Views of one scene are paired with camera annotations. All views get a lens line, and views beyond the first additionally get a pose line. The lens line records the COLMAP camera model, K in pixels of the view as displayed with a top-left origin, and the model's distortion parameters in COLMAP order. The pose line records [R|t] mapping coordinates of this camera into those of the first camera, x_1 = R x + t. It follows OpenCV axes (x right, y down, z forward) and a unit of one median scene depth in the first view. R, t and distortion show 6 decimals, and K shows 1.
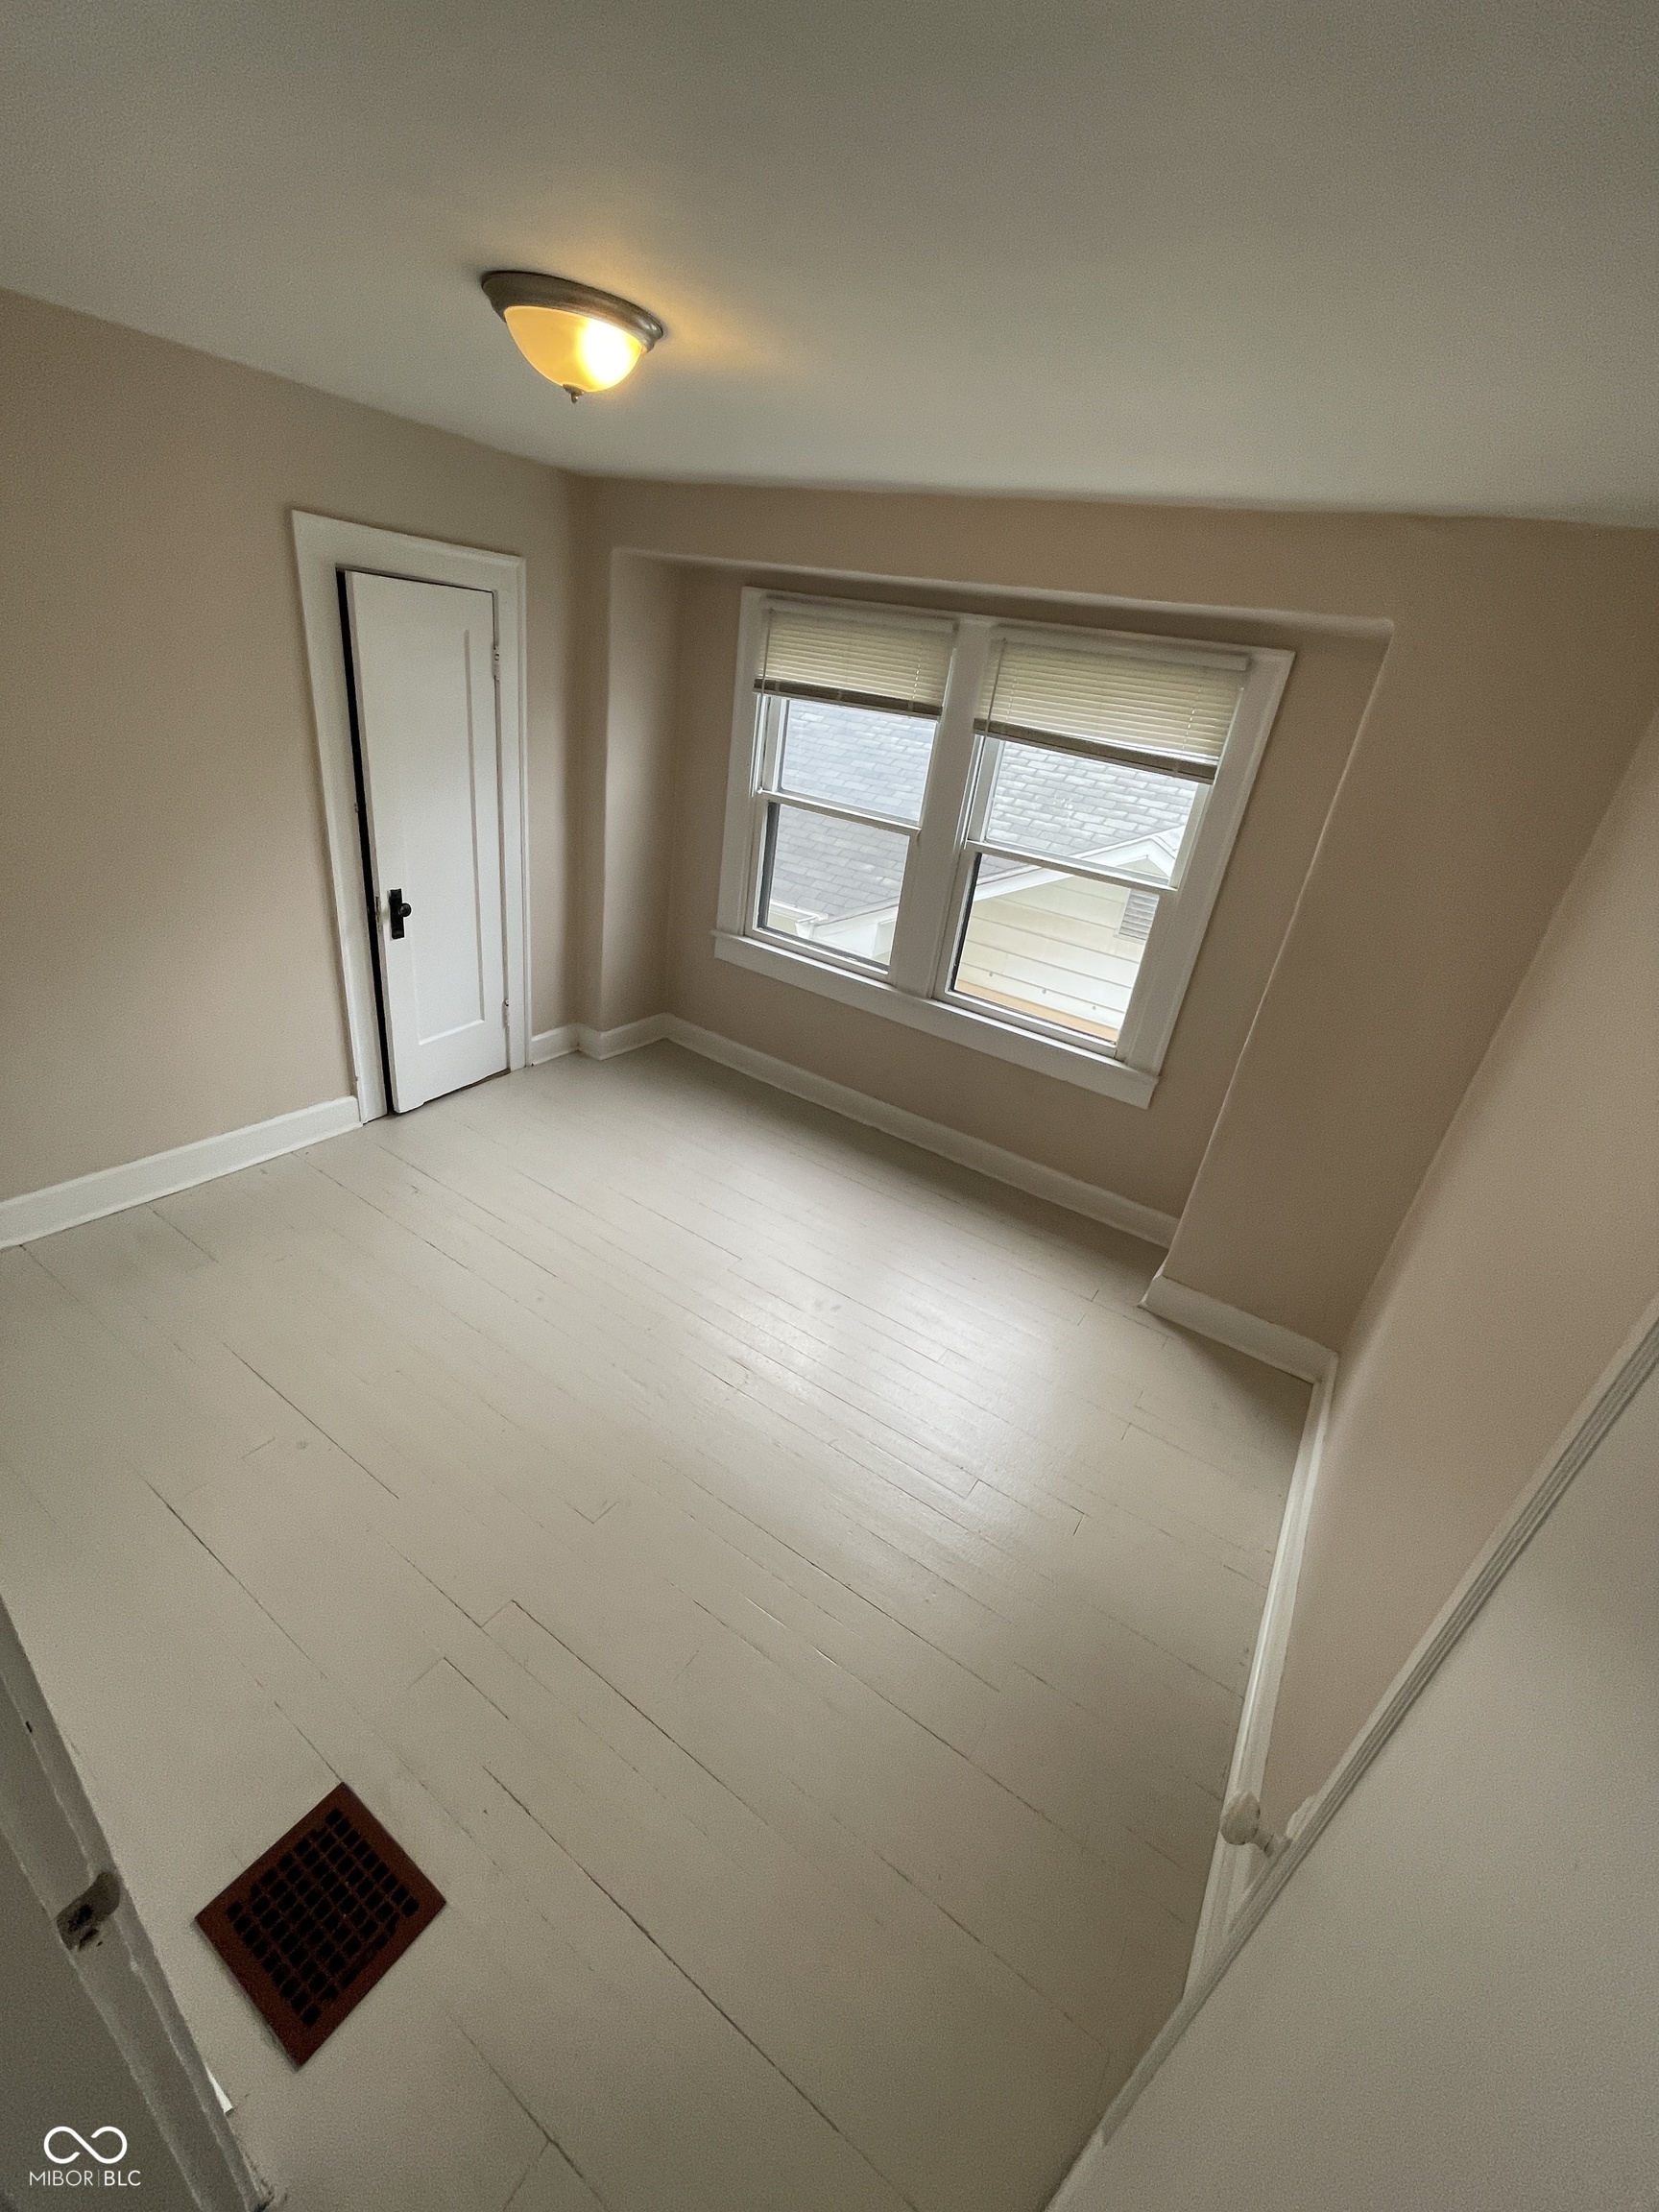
lens RADIAL K [[897.9, 0, 829.5], [0, 897.9, 1106.0], [0, 0, 1]] dist [-0.009578, 0.000039]
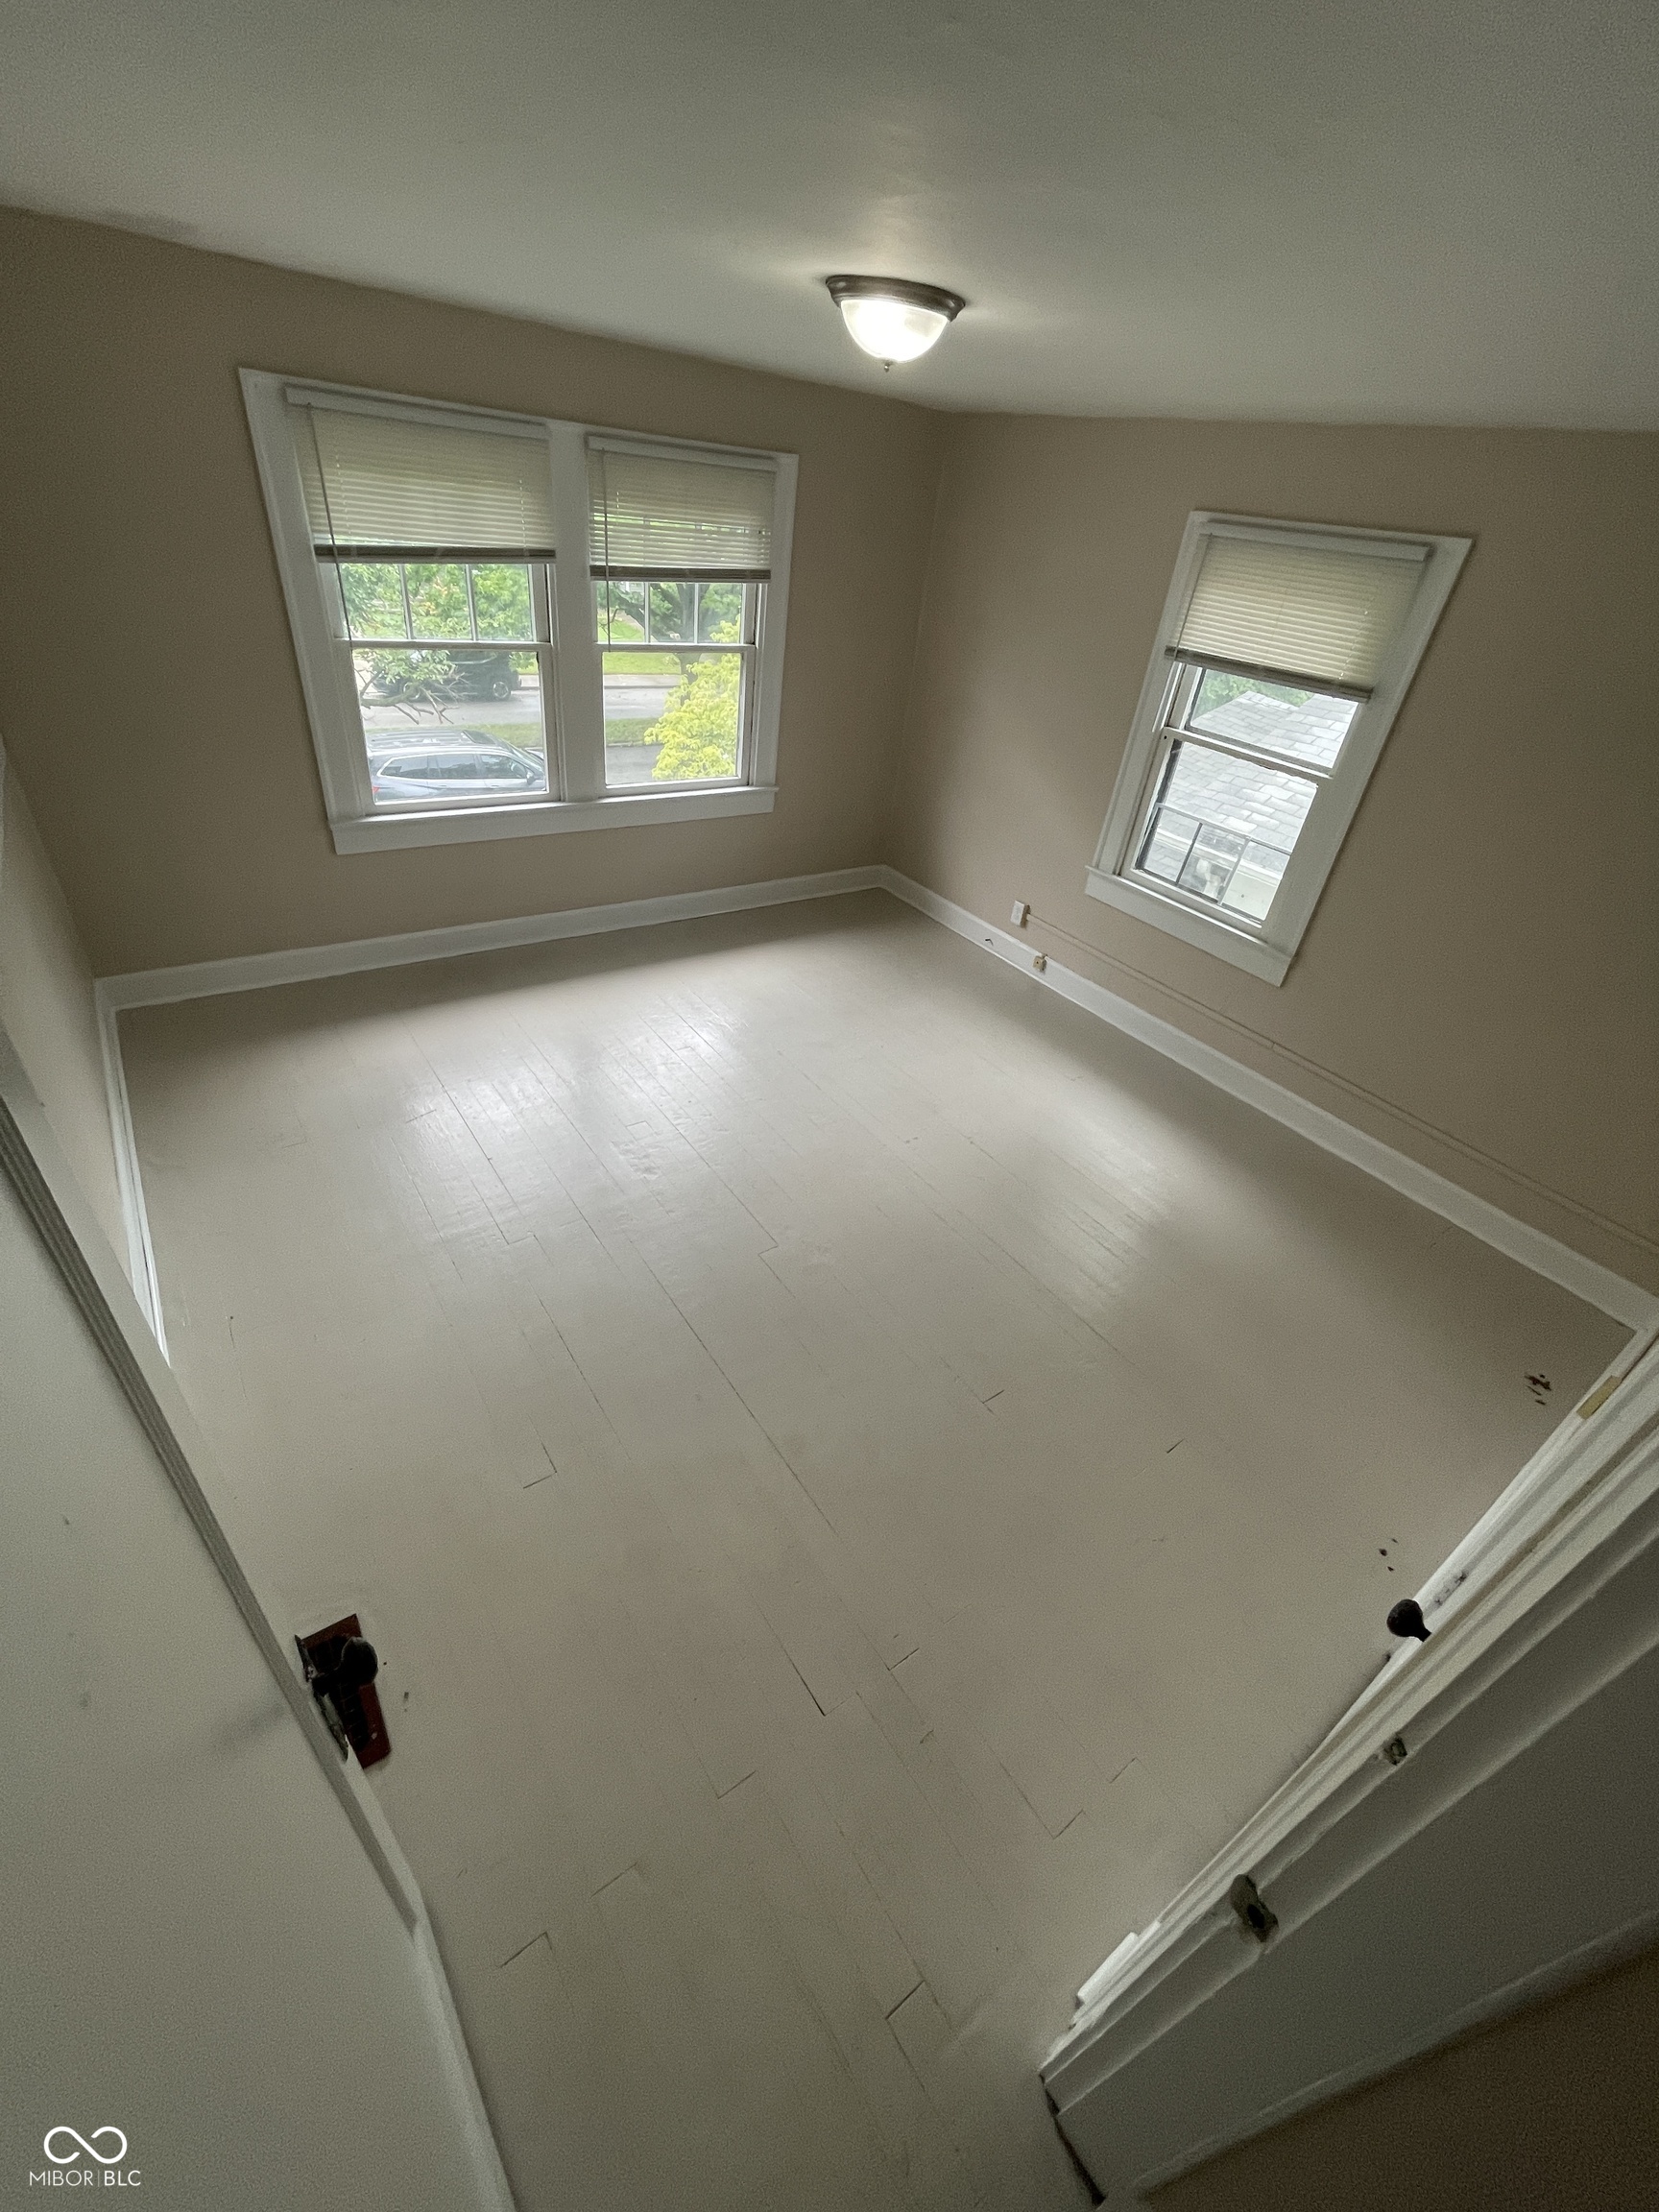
lens RADIAL K [[897.9, 0, 829.5], [0, 897.9, 1106.0], [0, 0, 1]] dist [-0.009578, 0.000039]
pose [[0.892337, 0.218680, -0.394859, 0.315766], [-0.197371, 0.975777, 0.094364, 0.144442], [0.405930, -0.006271, 0.913883, -0.206294]]
